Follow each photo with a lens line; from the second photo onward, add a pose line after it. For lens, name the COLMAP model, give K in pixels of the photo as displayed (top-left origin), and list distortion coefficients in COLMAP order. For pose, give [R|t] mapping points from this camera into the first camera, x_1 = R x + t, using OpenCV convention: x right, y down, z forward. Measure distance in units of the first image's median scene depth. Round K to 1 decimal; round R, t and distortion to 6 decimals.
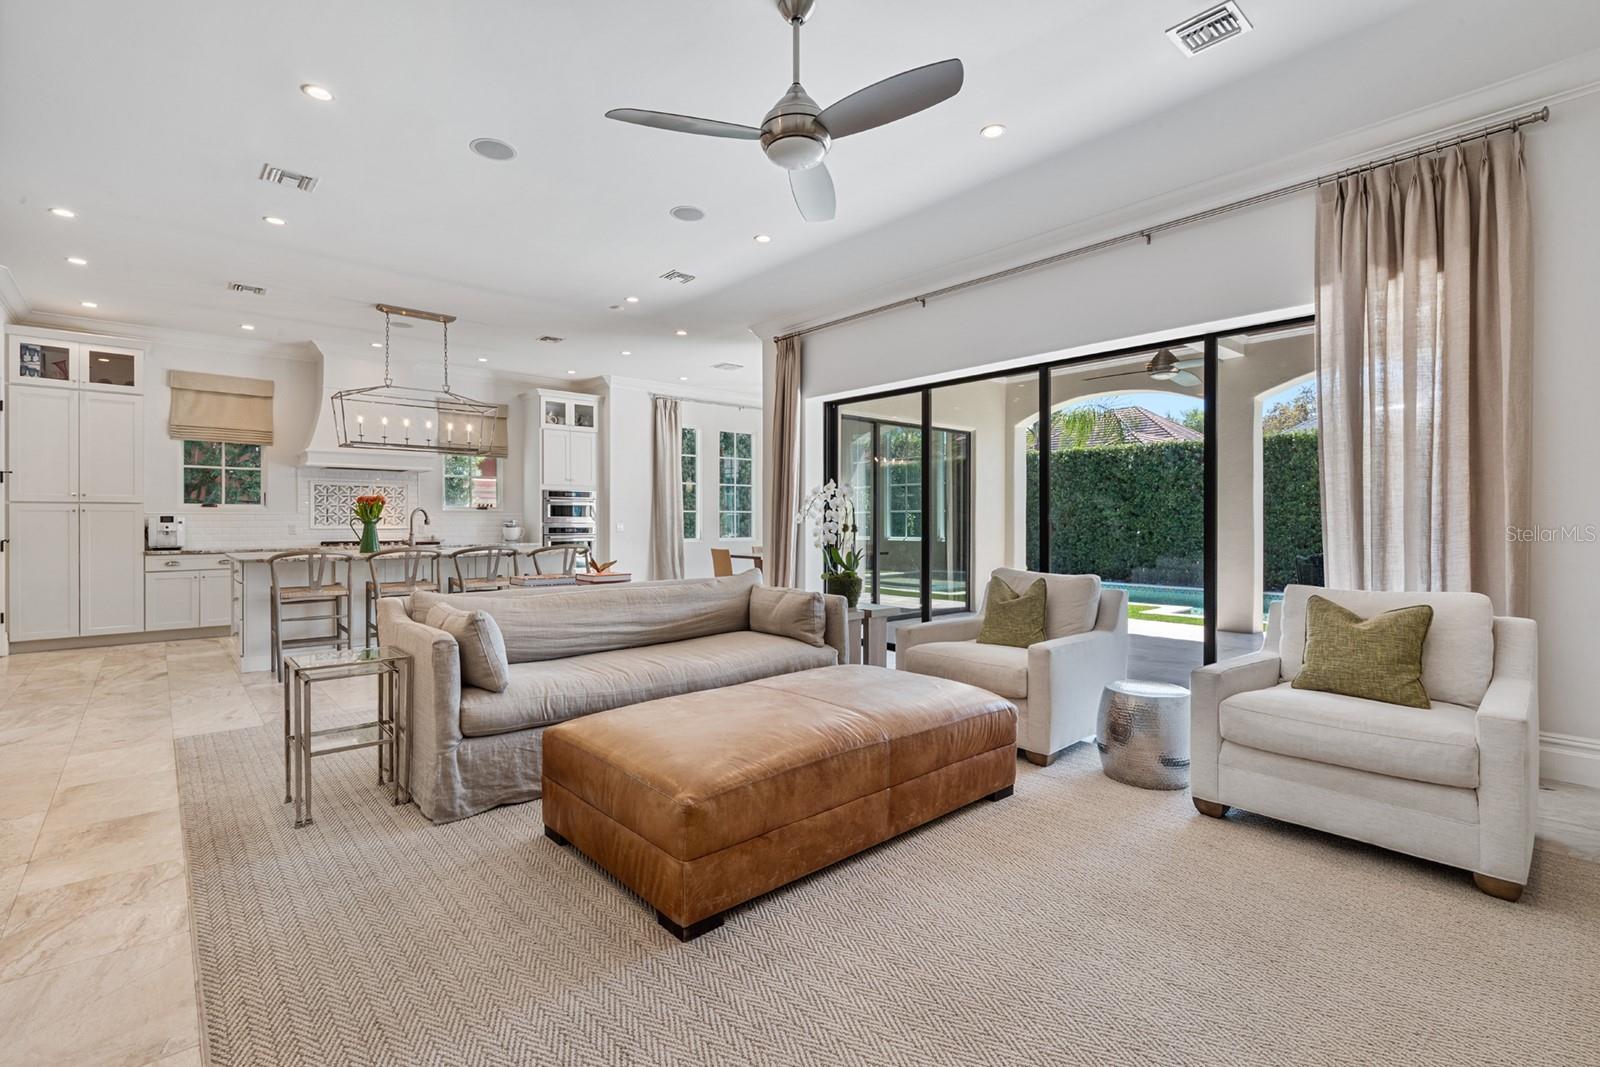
lens RADIAL K [[732.3, 0, 788.3], [0, 732.3, 522.6], [0, 0, 1]] dist [-0.004083, 0.002443]
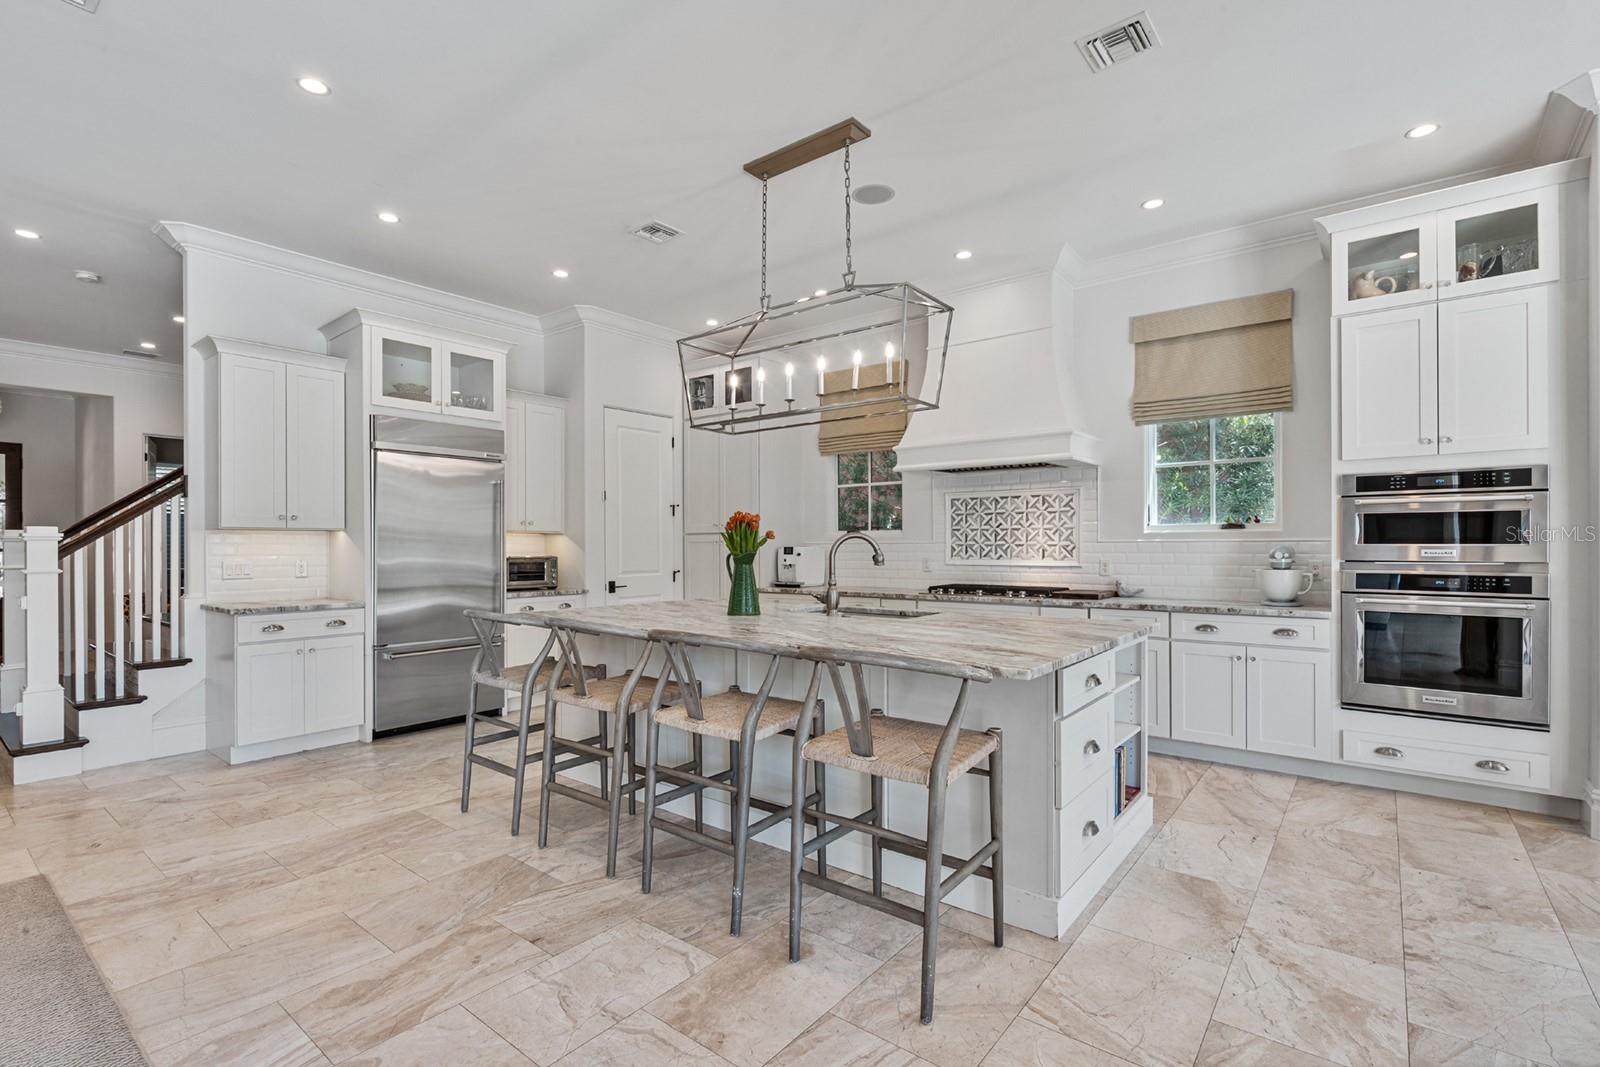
lens RADIAL K [[732.3, 0, 785.1], [0, 732.3, 551.1], [0, 0, 1]] dist [-0.004083, 0.002443]
pose [[0.171200, 0.008852, -0.985197, -0.005389], [0.002715, 0.999952, 0.009456, -0.012362], [0.985233, -0.004293, 0.171168, 0.886791]]
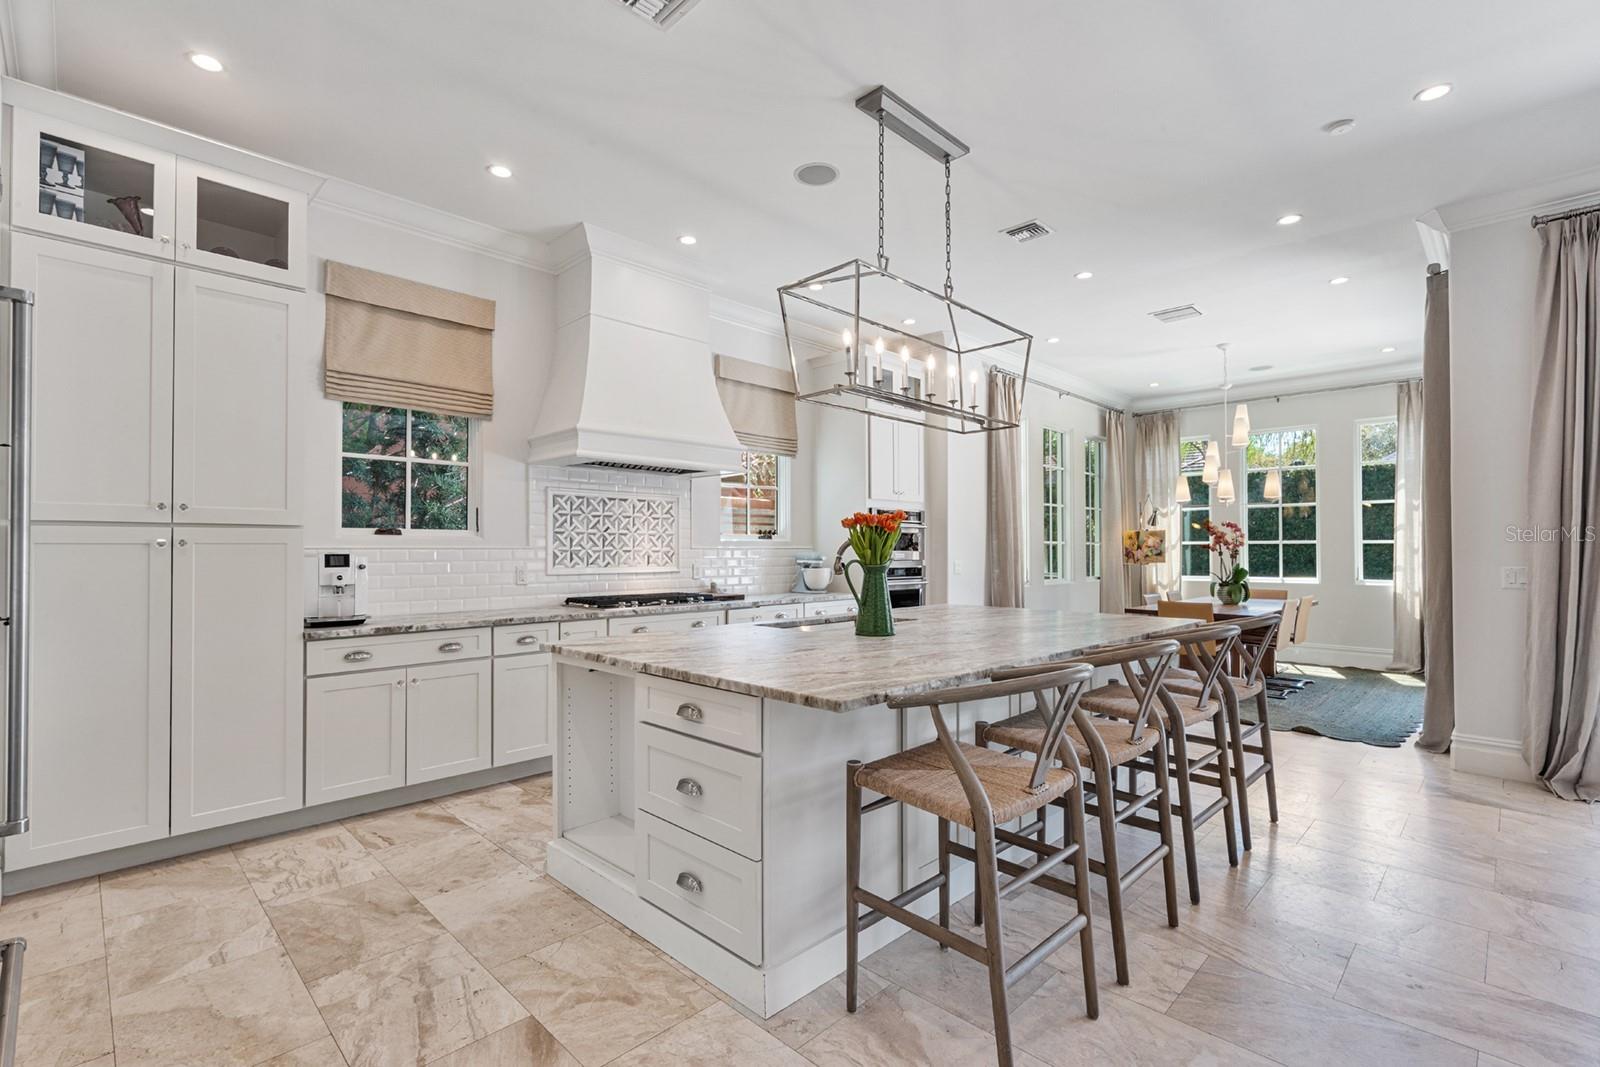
lens RADIAL K [[732.3, 0, 790.8], [0, 732.3, 543.5], [0, 0, 1]] dist [-0.004083, 0.002443]
pose [[0.997711, -0.000336, 0.067615, -0.612994], [0.000993, 0.999953, -0.009693, -0.011188], [-0.067609, 0.009738, 0.997664, 0.526280]]
